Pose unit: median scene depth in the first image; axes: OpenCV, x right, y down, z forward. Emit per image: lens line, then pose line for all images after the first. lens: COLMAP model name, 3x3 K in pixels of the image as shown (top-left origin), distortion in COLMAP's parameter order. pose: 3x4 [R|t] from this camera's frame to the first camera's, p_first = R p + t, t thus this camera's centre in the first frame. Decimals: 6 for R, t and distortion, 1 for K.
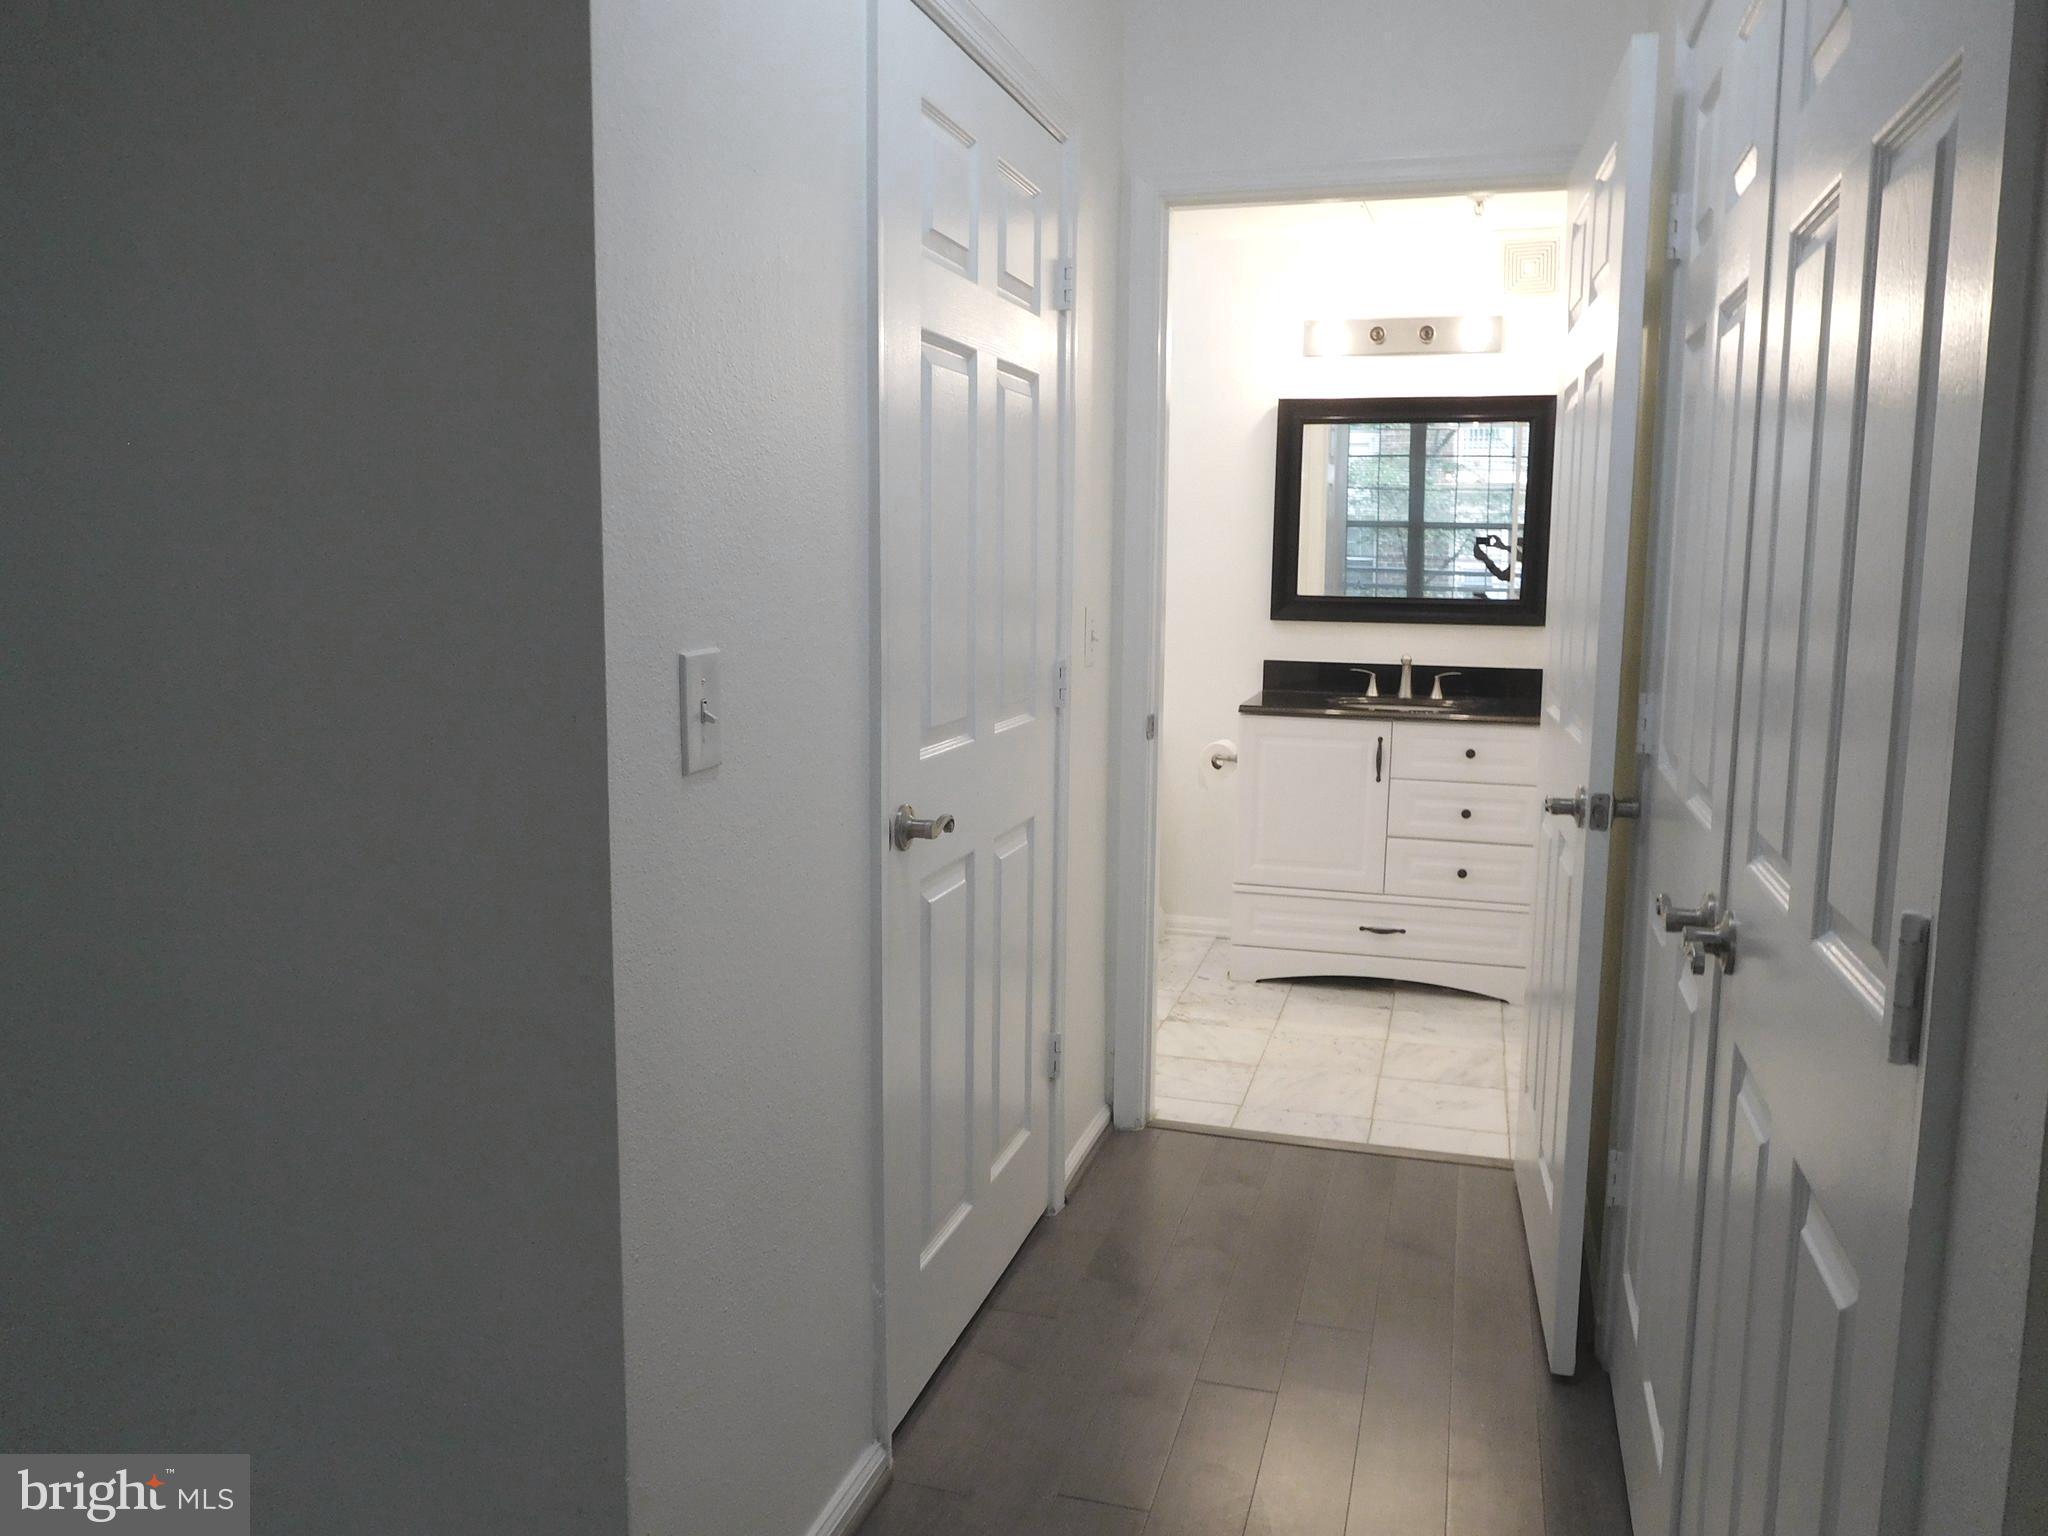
lens RADIAL K [[1520.5, 0, 1006.9], [0, 1520.5, 755.9], [0, 0, 1]] dist [-0.024314, -0.004280]
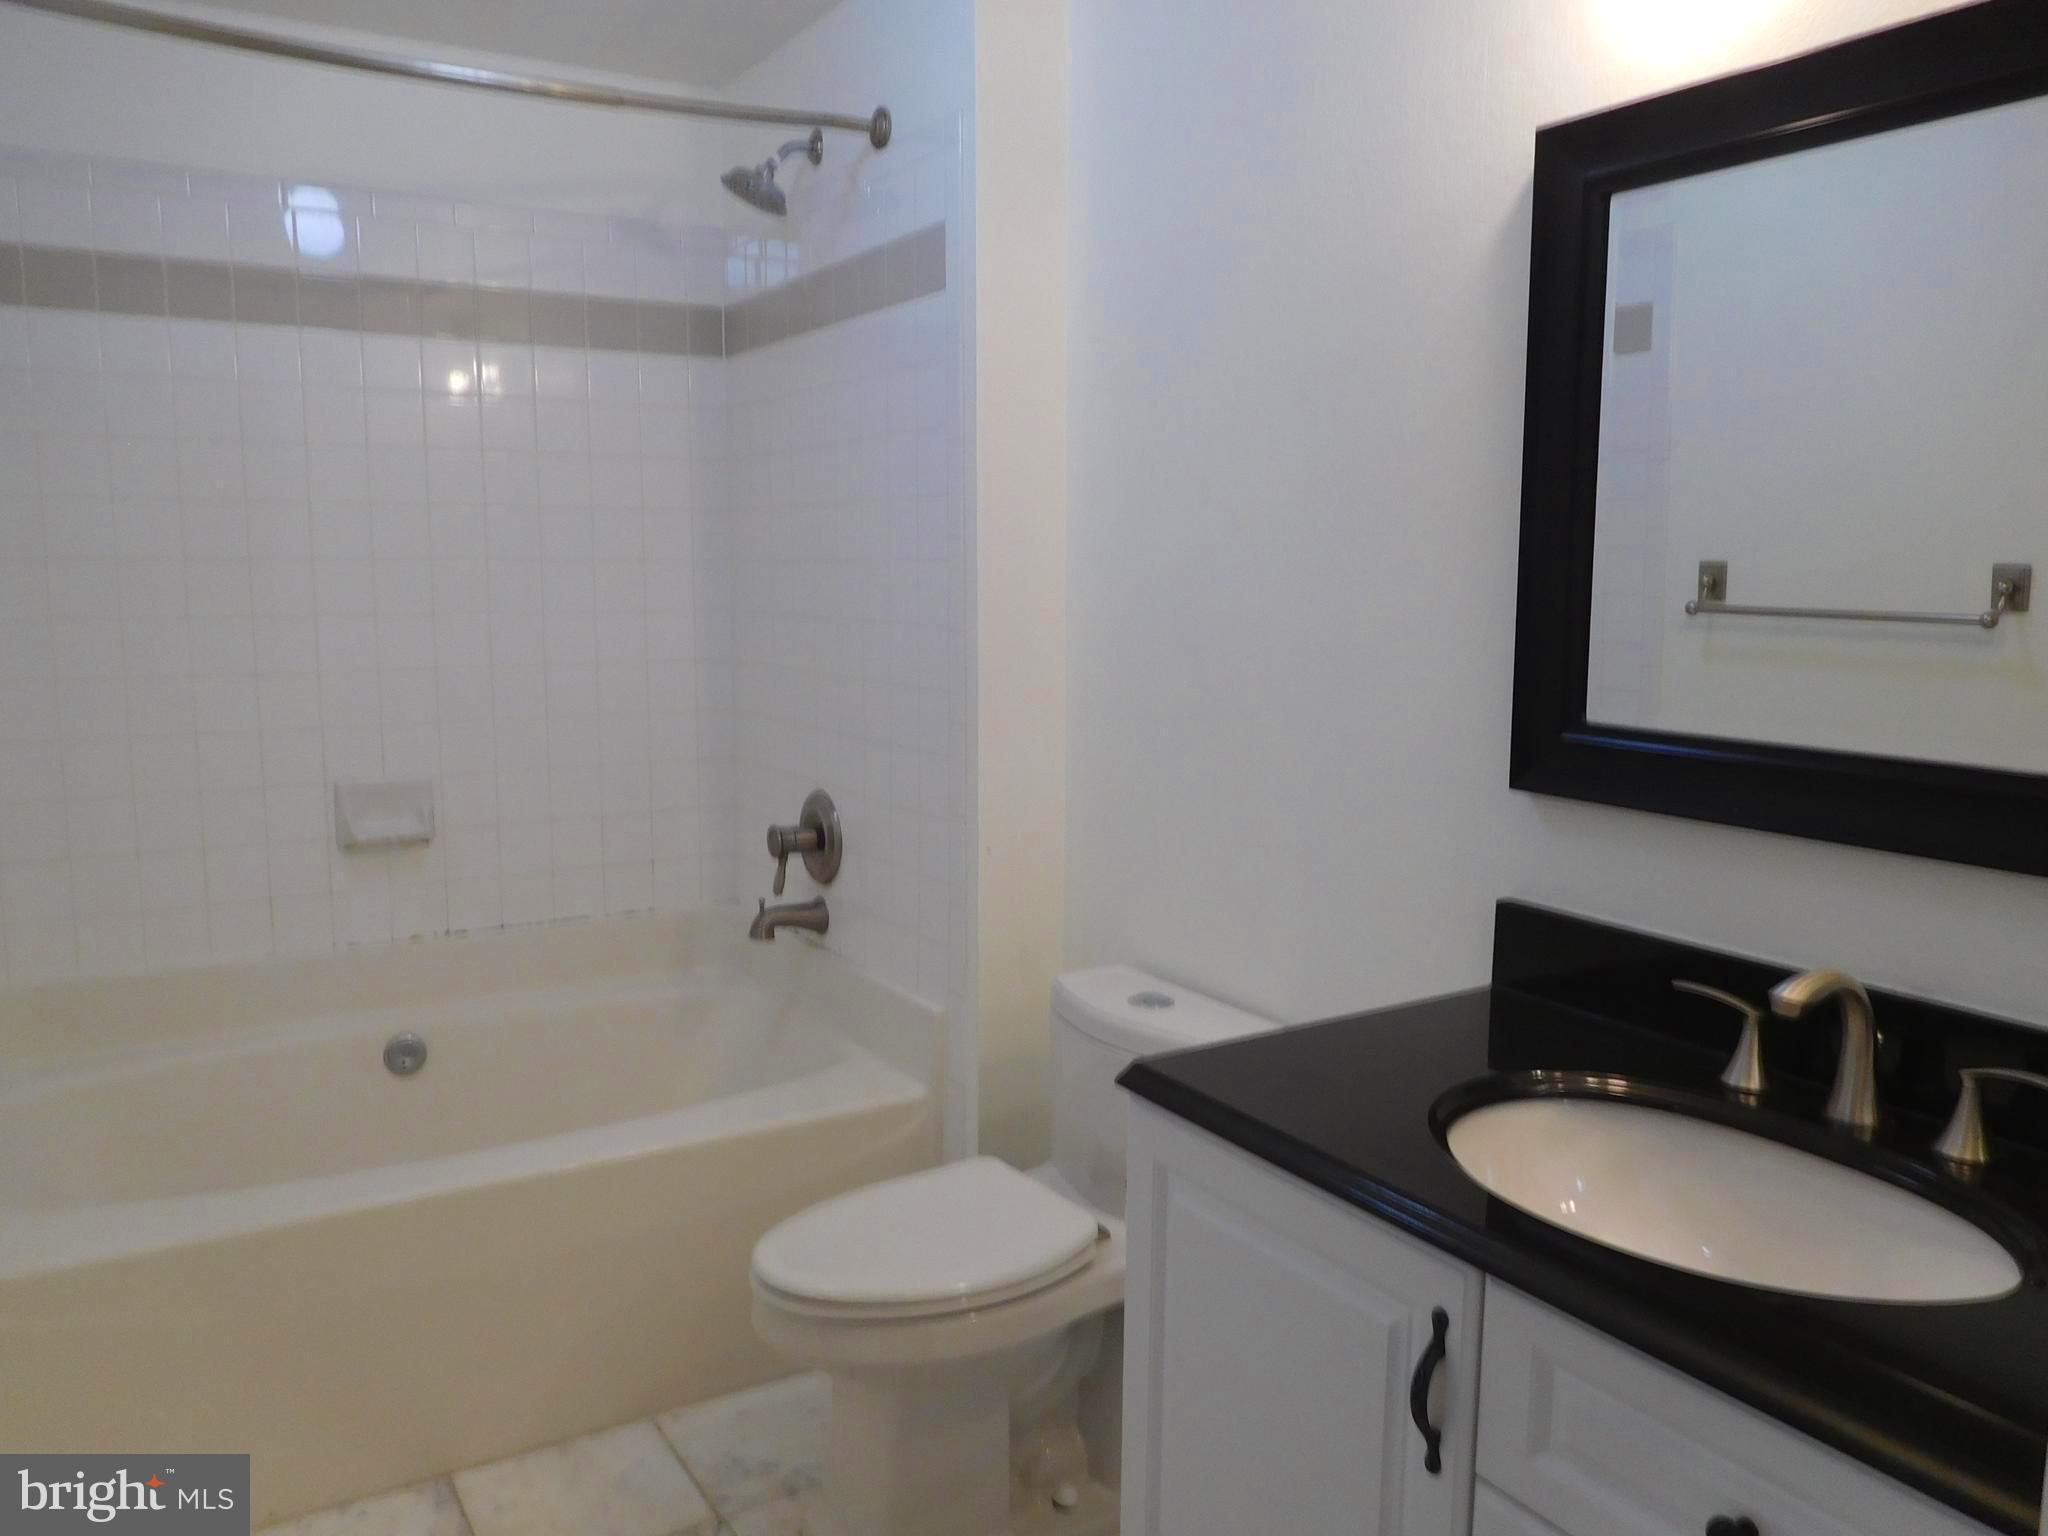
lens RADIAL K [[1520.5, 0, 1006.9], [0, 1520.5, 755.9], [0, 0, 1]] dist [-0.024314, -0.004280]
pose [[0.748304, 0.082762, -0.658173, 0.321610], [-0.084894, 0.995976, 0.028720, -0.099518], [0.657901, 0.034384, 0.752319, 0.687088]]
